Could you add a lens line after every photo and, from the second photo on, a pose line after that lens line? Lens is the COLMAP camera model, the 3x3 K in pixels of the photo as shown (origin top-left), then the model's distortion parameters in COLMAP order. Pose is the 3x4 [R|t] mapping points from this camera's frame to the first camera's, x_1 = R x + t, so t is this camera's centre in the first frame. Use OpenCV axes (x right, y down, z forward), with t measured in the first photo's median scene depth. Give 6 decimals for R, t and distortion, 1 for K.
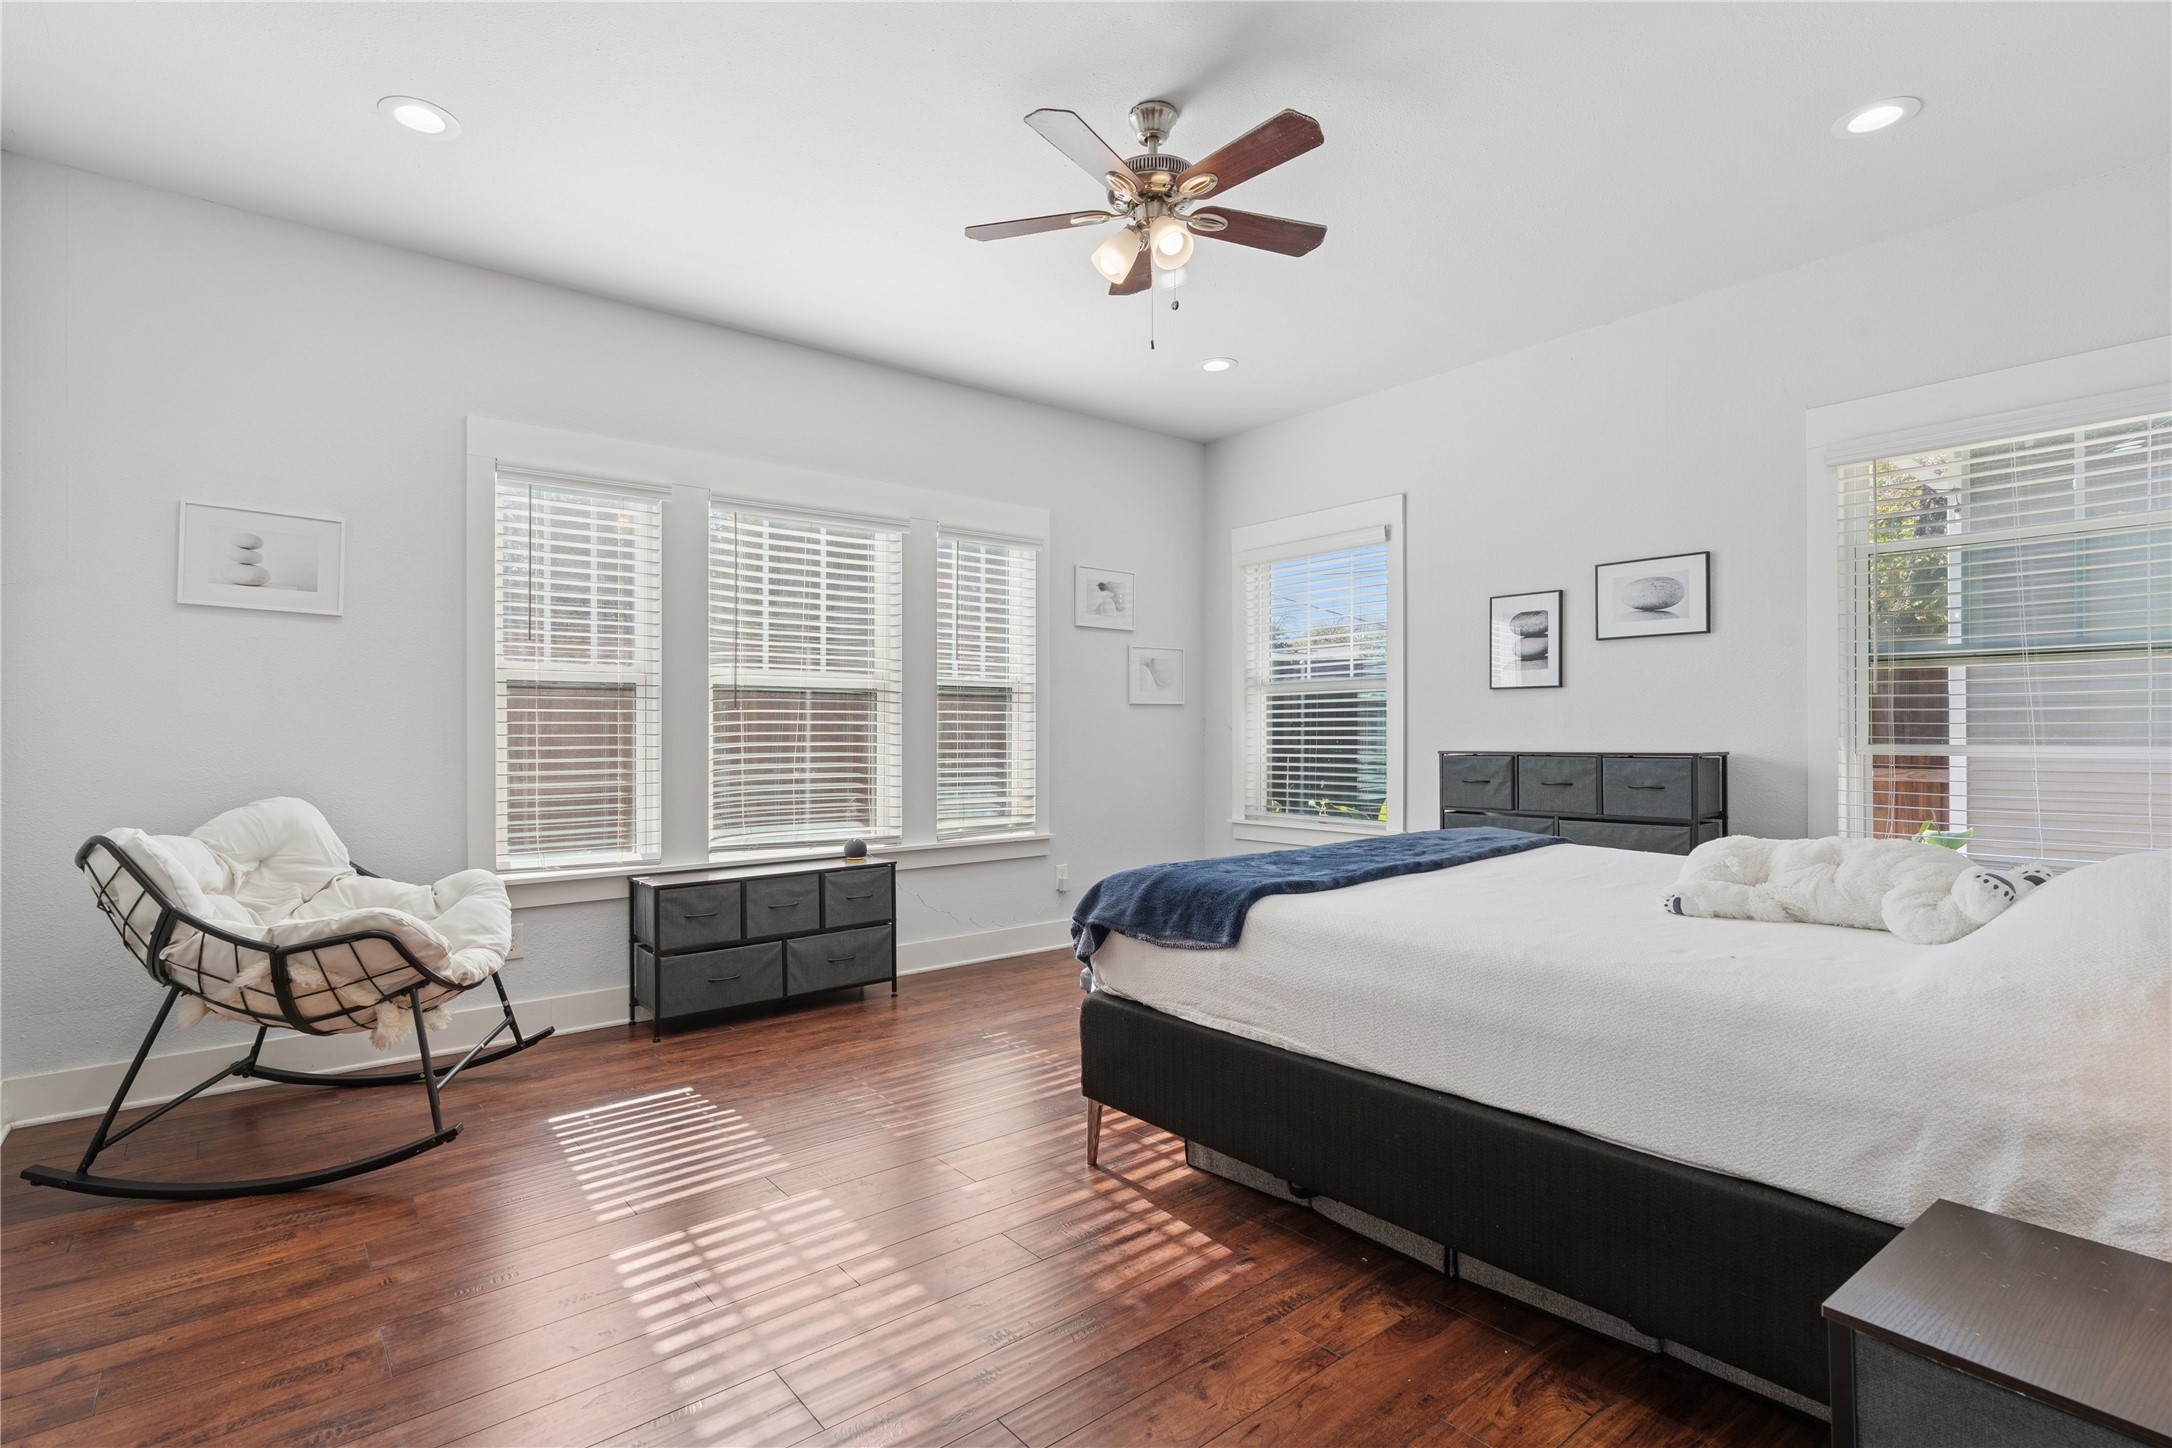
lens RADIAL K [[1020.7, 0, 1067.5], [0, 1020.7, 737.6], [0, 0, 1]] dist [-0.005676, 0.000125]
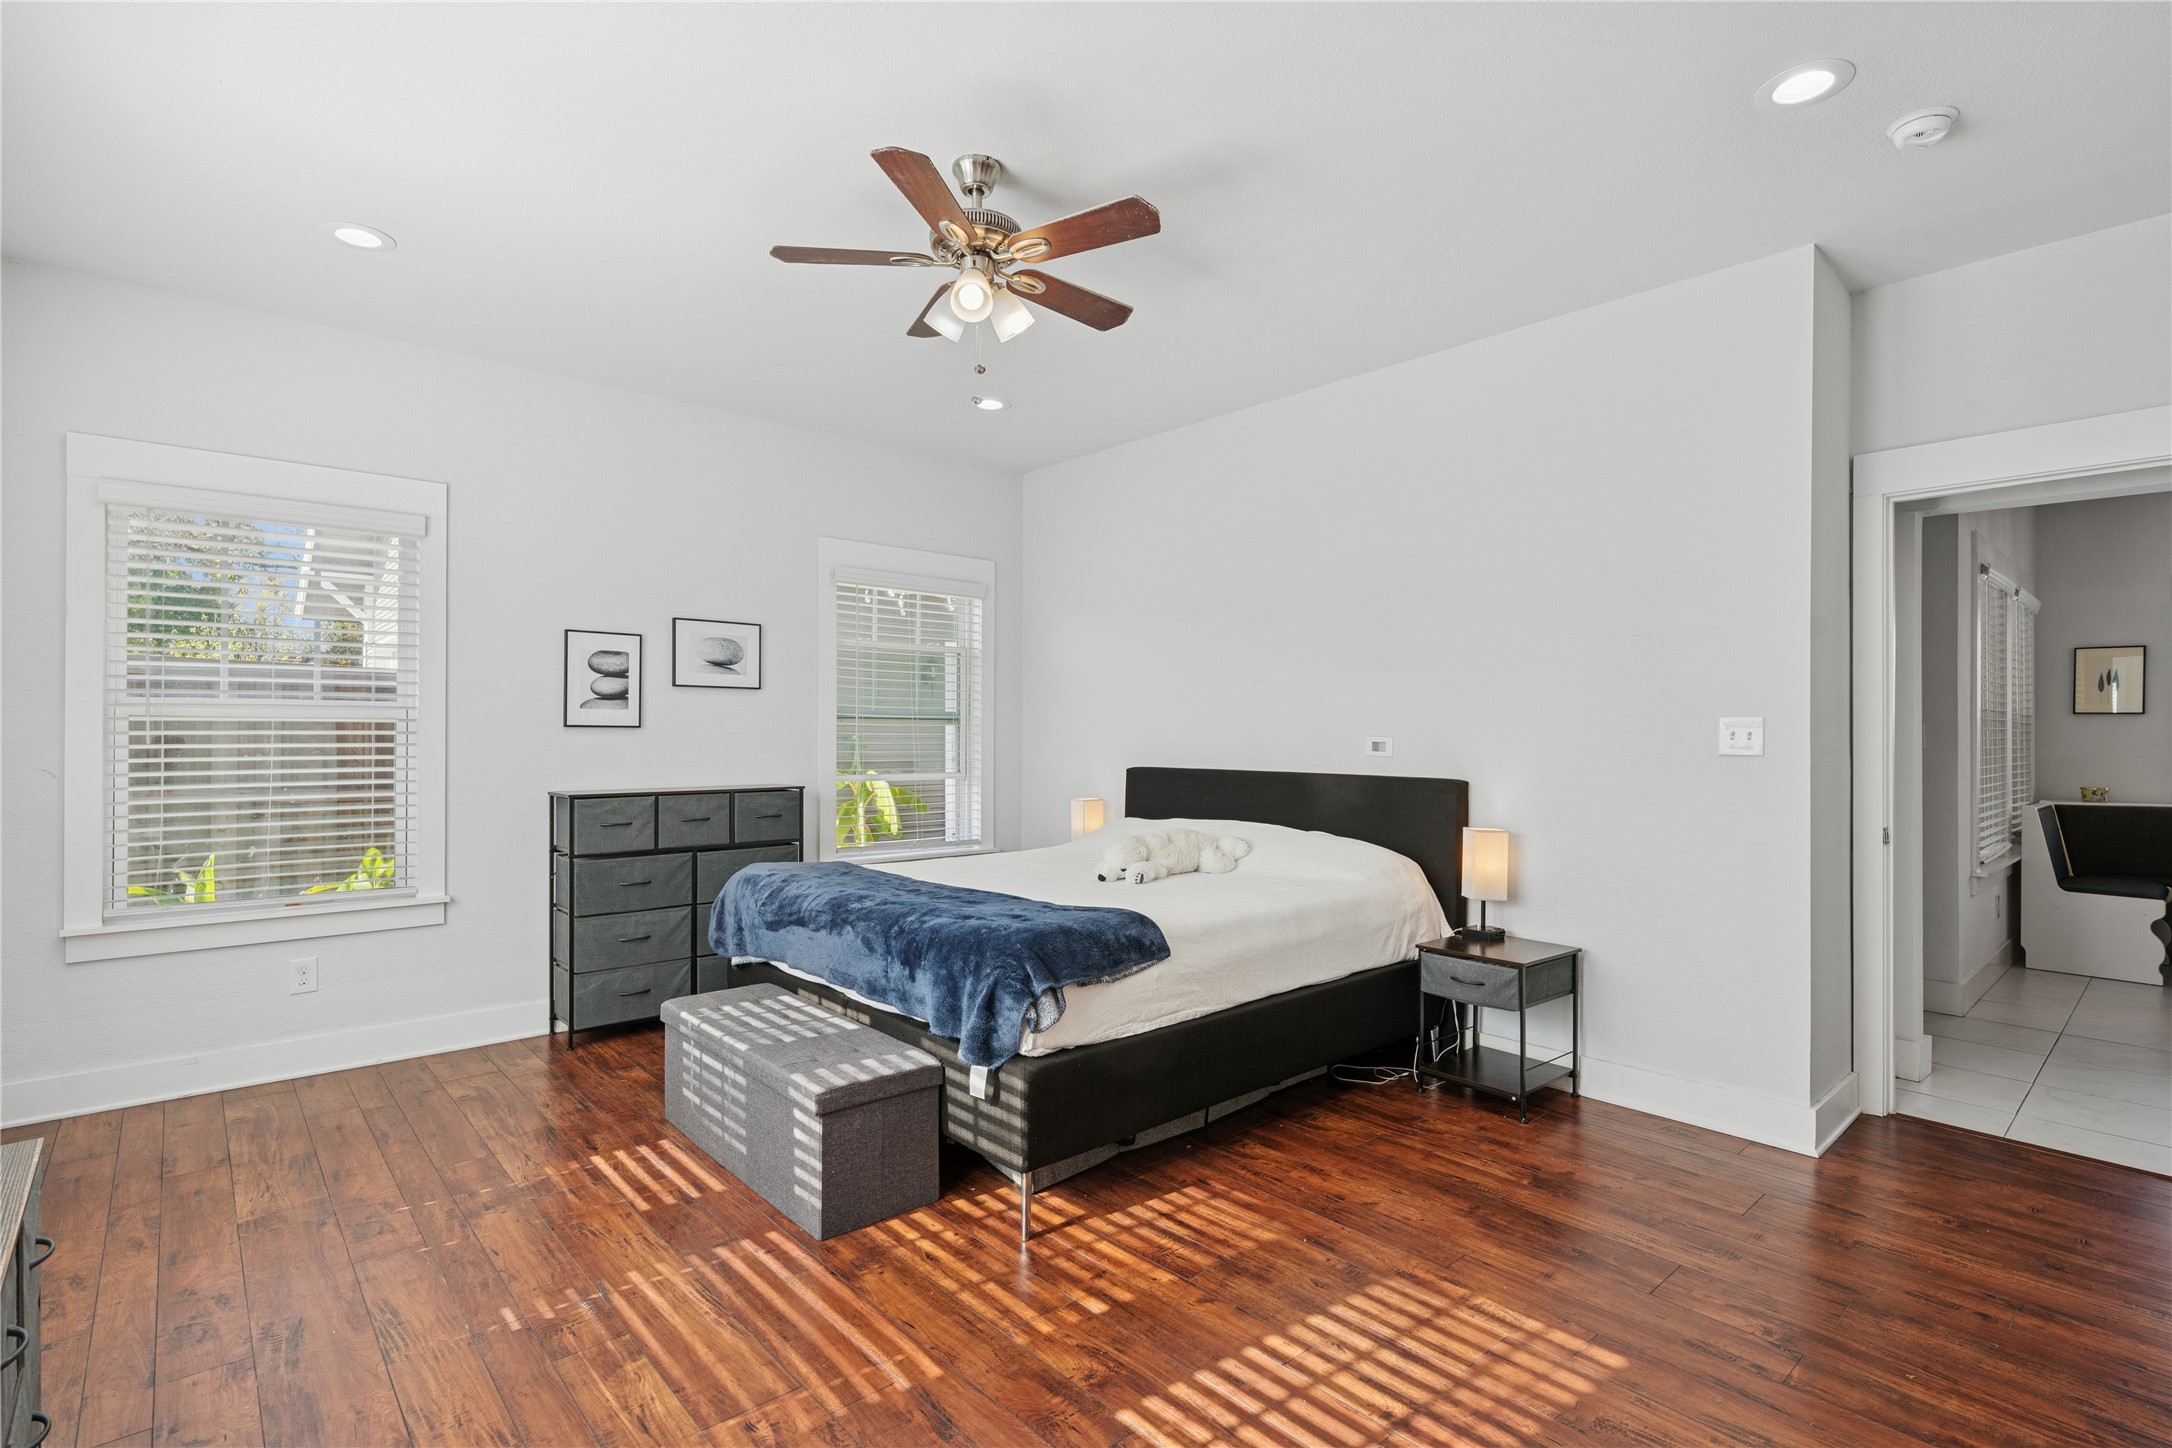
lens RADIAL K [[1020.7, 0, 1067.5], [0, 1020.7, 737.6], [0, 0, 1]] dist [-0.005676, 0.000125]
pose [[-0.029124, 0.003632, 0.999569, -0.634934], [0.001732, 0.999992, -0.003583, -0.038702], [-0.999574, 0.001627, -0.029130, 0.659182]]
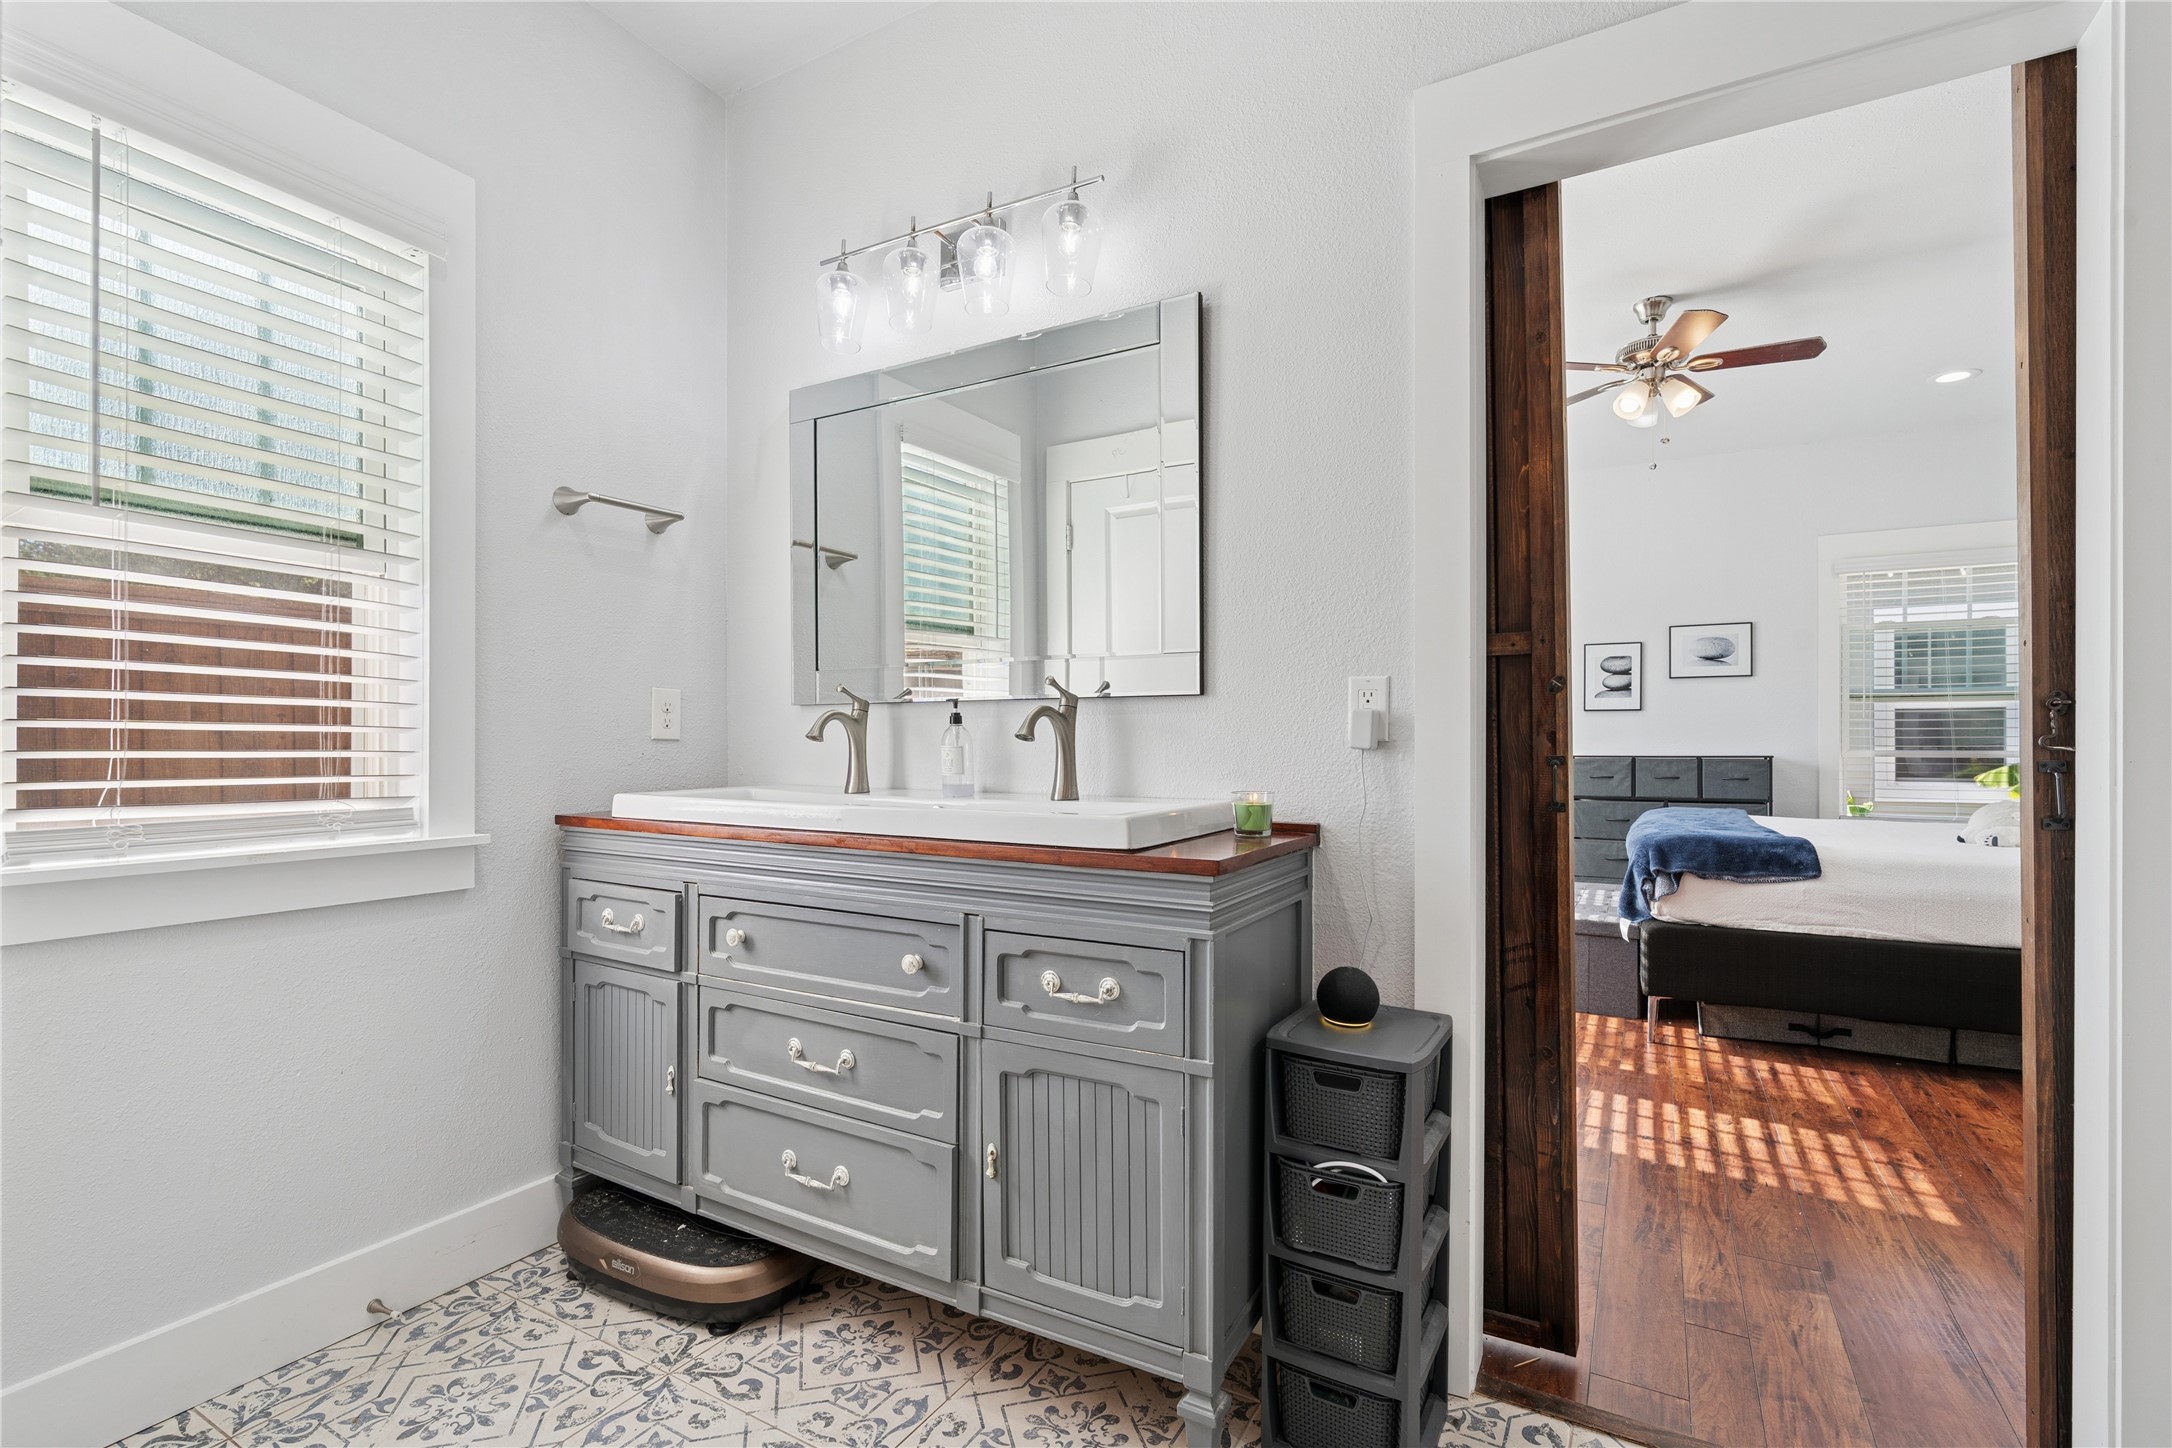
lens RADIAL K [[964.0, 0, 1095.3], [0, 964.0, 743.6], [0, 0, 1]] dist [-0.012214, -0.000199]
pose [[0.935898, 0.005950, 0.352221, -0.779536], [-0.004452, 0.999977, -0.005064, 0.007943], [-0.352243, 0.003171, 0.935903, 0.015661]]
